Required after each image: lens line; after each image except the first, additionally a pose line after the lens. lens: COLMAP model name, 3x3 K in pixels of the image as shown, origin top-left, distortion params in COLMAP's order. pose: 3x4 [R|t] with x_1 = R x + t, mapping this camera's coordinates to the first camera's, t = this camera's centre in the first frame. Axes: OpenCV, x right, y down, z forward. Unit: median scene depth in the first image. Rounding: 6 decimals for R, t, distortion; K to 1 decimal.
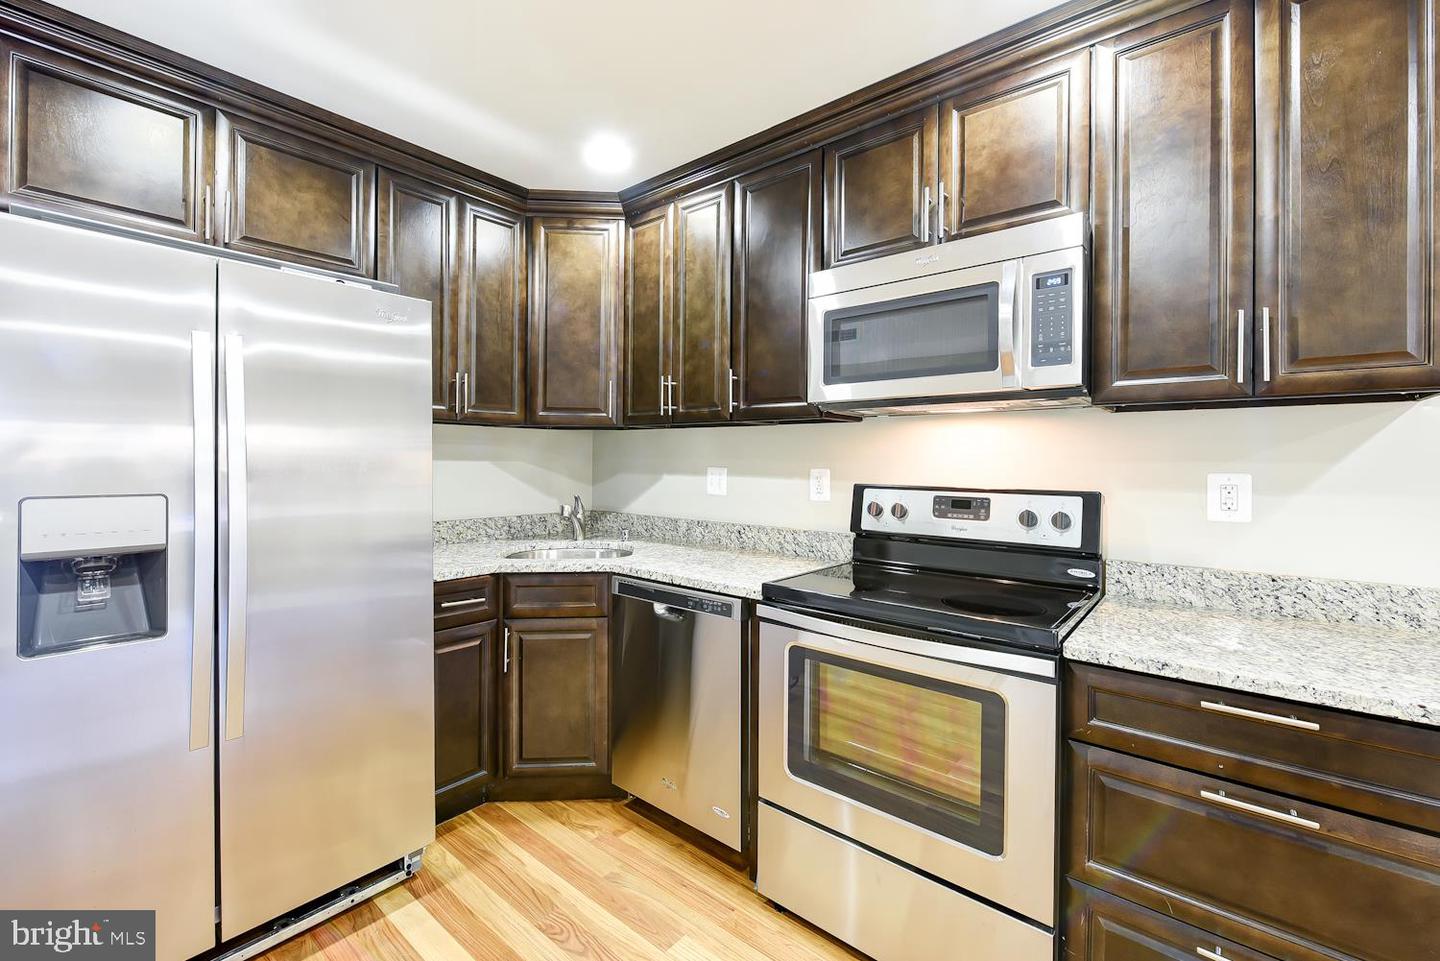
lens RADIAL K [[602.4, 0, 708.7], [0, 602.4, 461.0], [0, 0, 1]] dist [-0.007139, -0.000335]
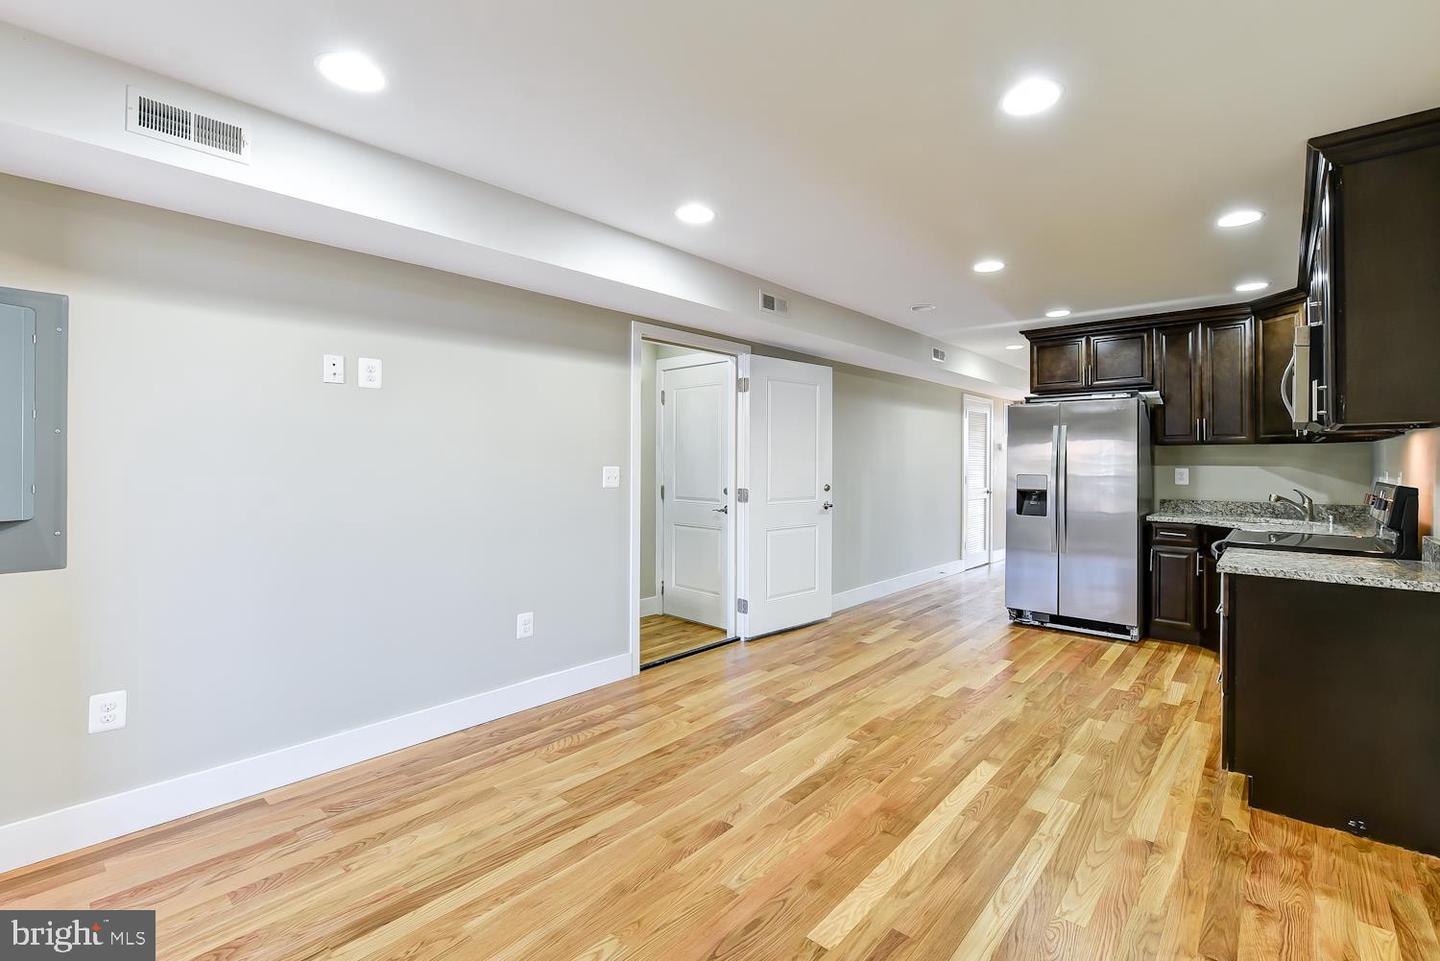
lens RADIAL K [[628.8, 0, 754.5], [0, 628.8, 460.1], [0, 0, 1]] dist [-0.002611, -0.000994]
pose [[0.006053, -0.010755, -0.999924, 1.719209], [-0.005178, 0.999928, -0.010786, 0.011422], [0.999968, 0.005243, 0.005997, -0.445406]]
